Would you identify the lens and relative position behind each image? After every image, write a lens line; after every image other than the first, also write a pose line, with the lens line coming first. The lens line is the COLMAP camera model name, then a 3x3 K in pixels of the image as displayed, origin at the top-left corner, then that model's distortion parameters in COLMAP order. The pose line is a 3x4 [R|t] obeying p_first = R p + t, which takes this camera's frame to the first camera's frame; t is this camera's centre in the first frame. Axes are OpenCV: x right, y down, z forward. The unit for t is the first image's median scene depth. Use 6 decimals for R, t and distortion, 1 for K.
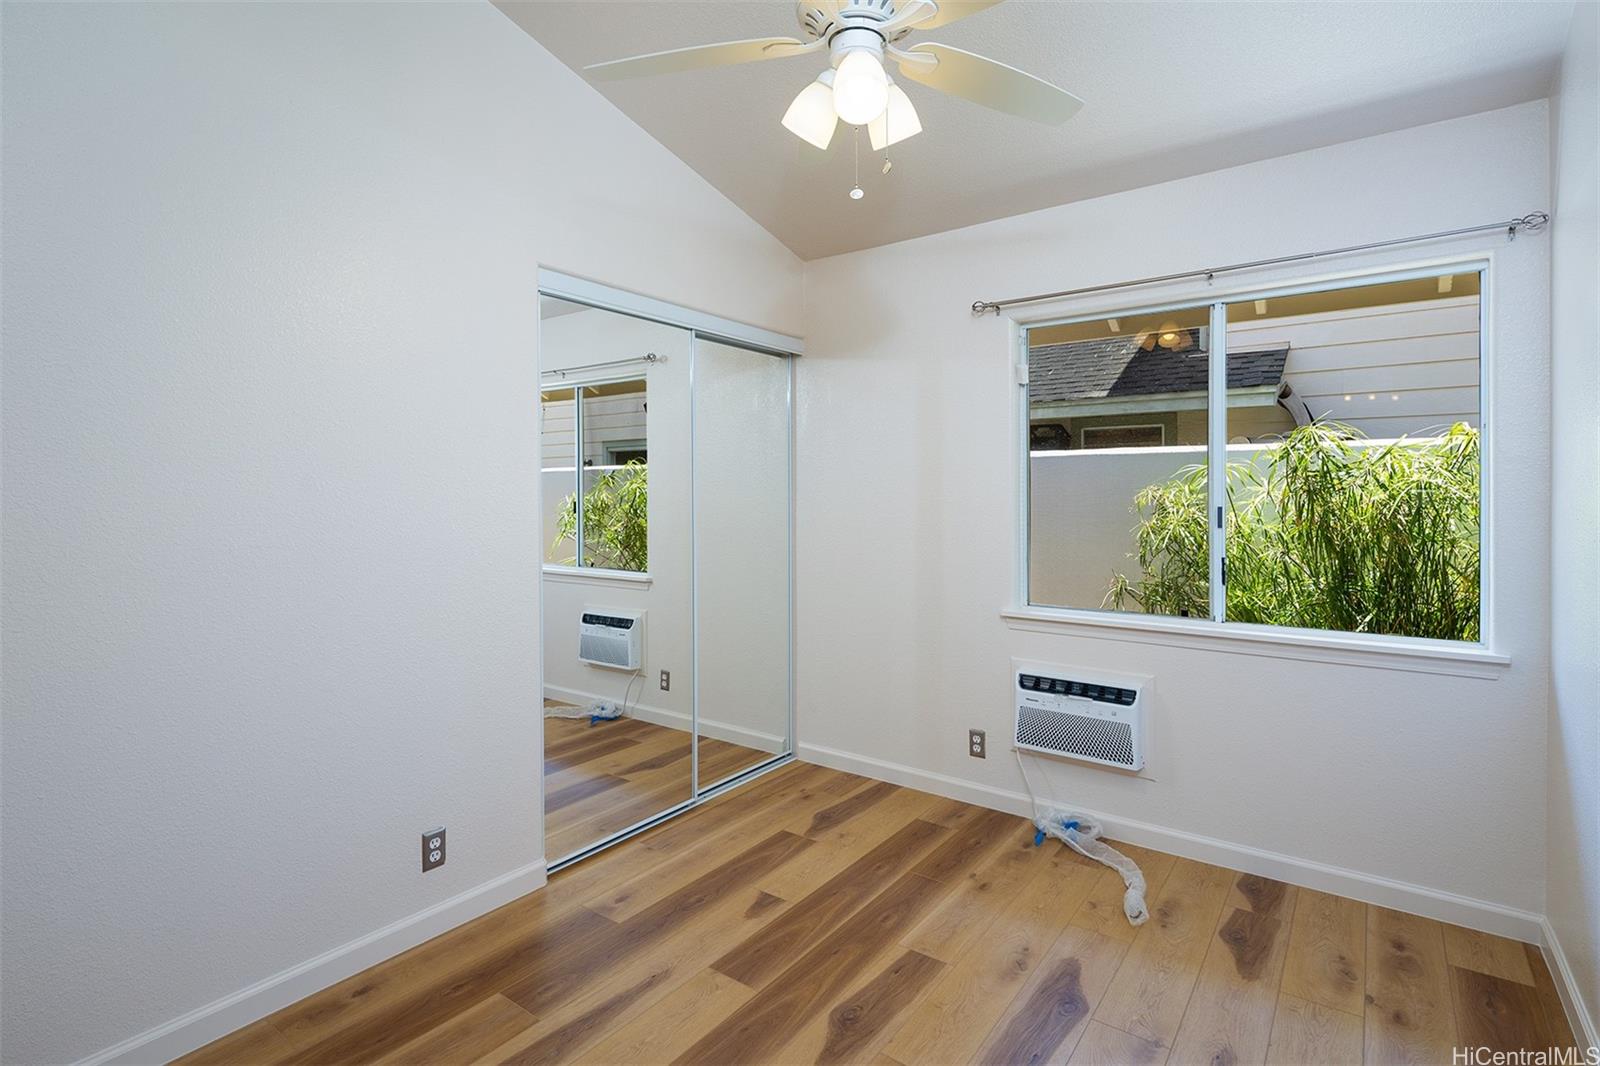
lens RADIAL K [[773.1, 0, 797.7], [0, 773.1, 491.0], [0, 0, 1]] dist [0.008828, 0.001666]
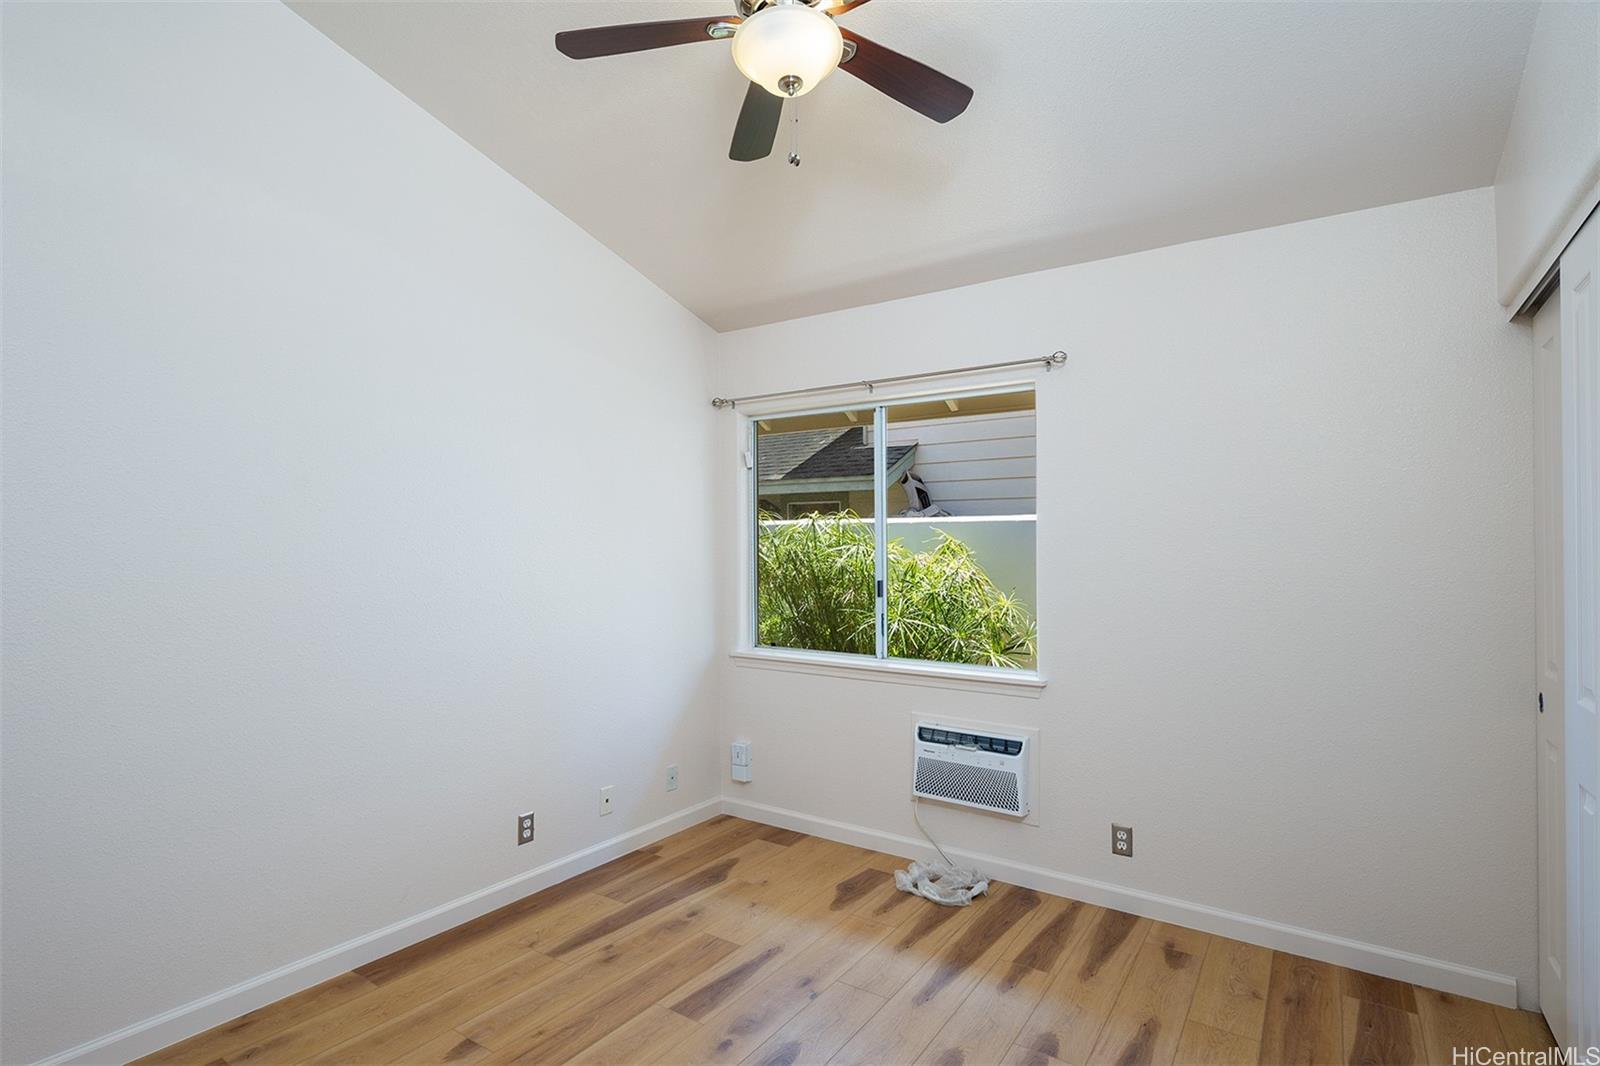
lens RADIAL K [[773.1, 0, 801.2], [0, 773.1, 541.0], [0, 0, 1]] dist [0.008828, 0.001666]
pose [[0.998847, 0.011705, 0.046562, 0.313290], [-0.011035, 0.999832, -0.014628, -0.001939], [-0.046725, 0.014097, 0.998808, -0.228682]]
